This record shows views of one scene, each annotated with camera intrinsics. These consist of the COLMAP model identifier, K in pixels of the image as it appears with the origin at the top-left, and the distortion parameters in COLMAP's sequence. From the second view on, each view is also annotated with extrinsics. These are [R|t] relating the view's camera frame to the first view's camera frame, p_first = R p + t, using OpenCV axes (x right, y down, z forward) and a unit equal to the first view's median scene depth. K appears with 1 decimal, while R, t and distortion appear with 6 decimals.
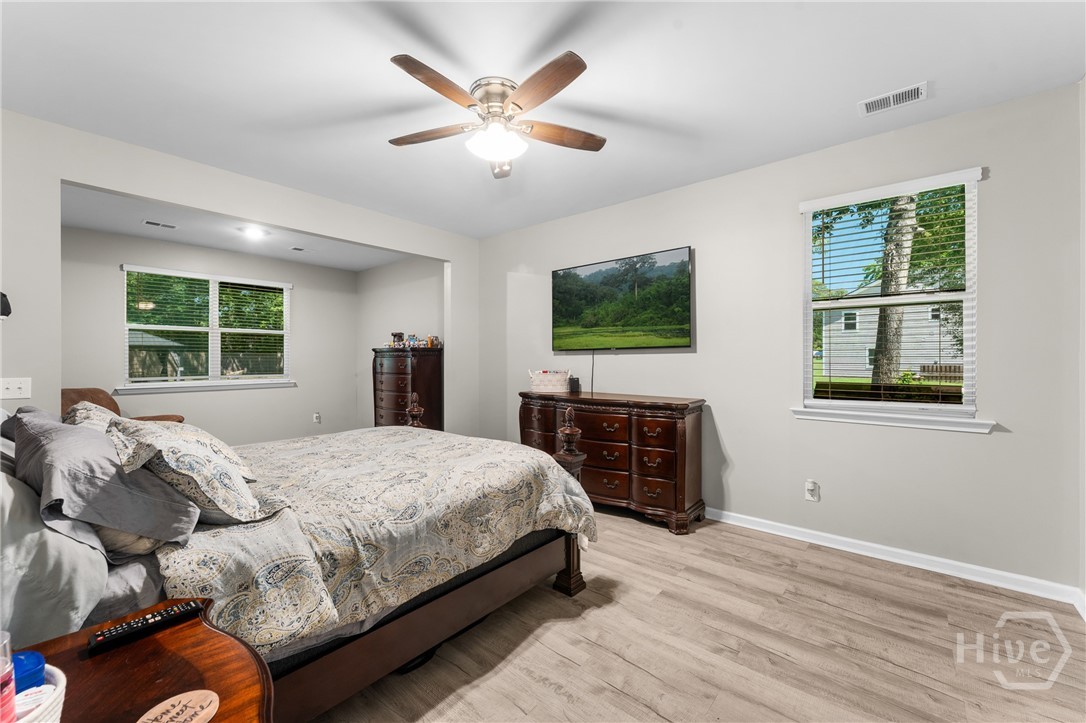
lens RADIAL K [[438.1, 0, 537.0], [0, 438.1, 356.8], [0, 0, 1]] dist [0.003882, -0.001118]
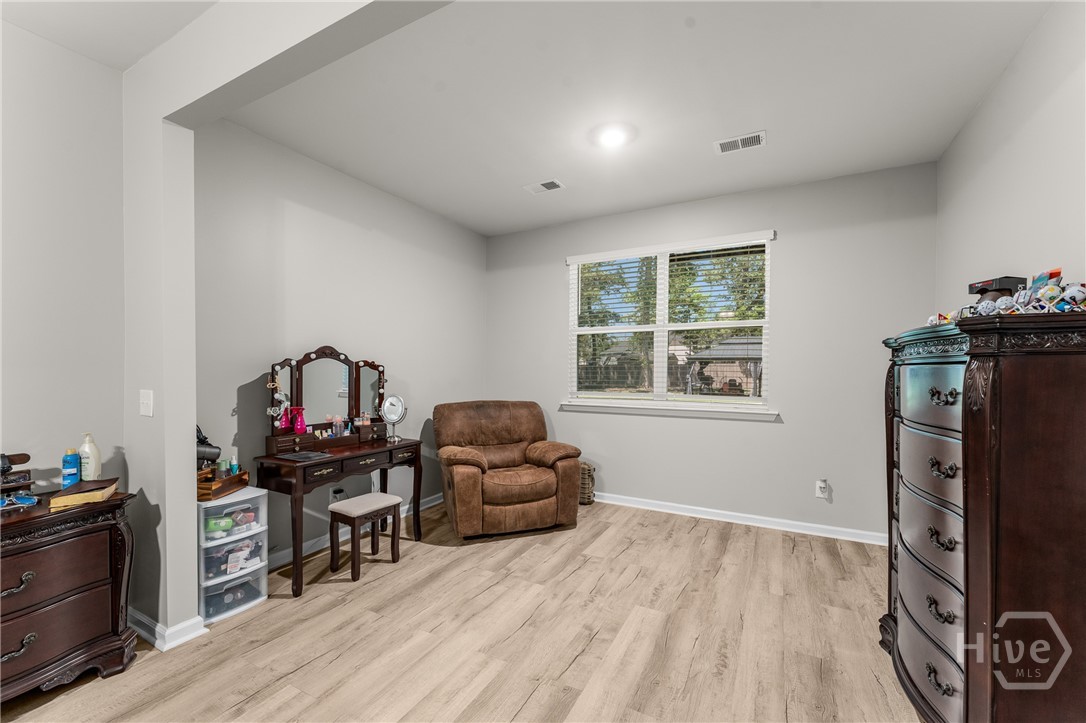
lens RADIAL K [[438.1, 0, 546.0], [0, 438.1, 376.1], [0, 0, 1]] dist [0.003882, -0.001118]
pose [[0.213531, 0.017016, -0.976788, -0.217214], [-0.002328, 0.999854, 0.016909, 0.009462], [0.976934, -0.001337, 0.213539, 1.429959]]
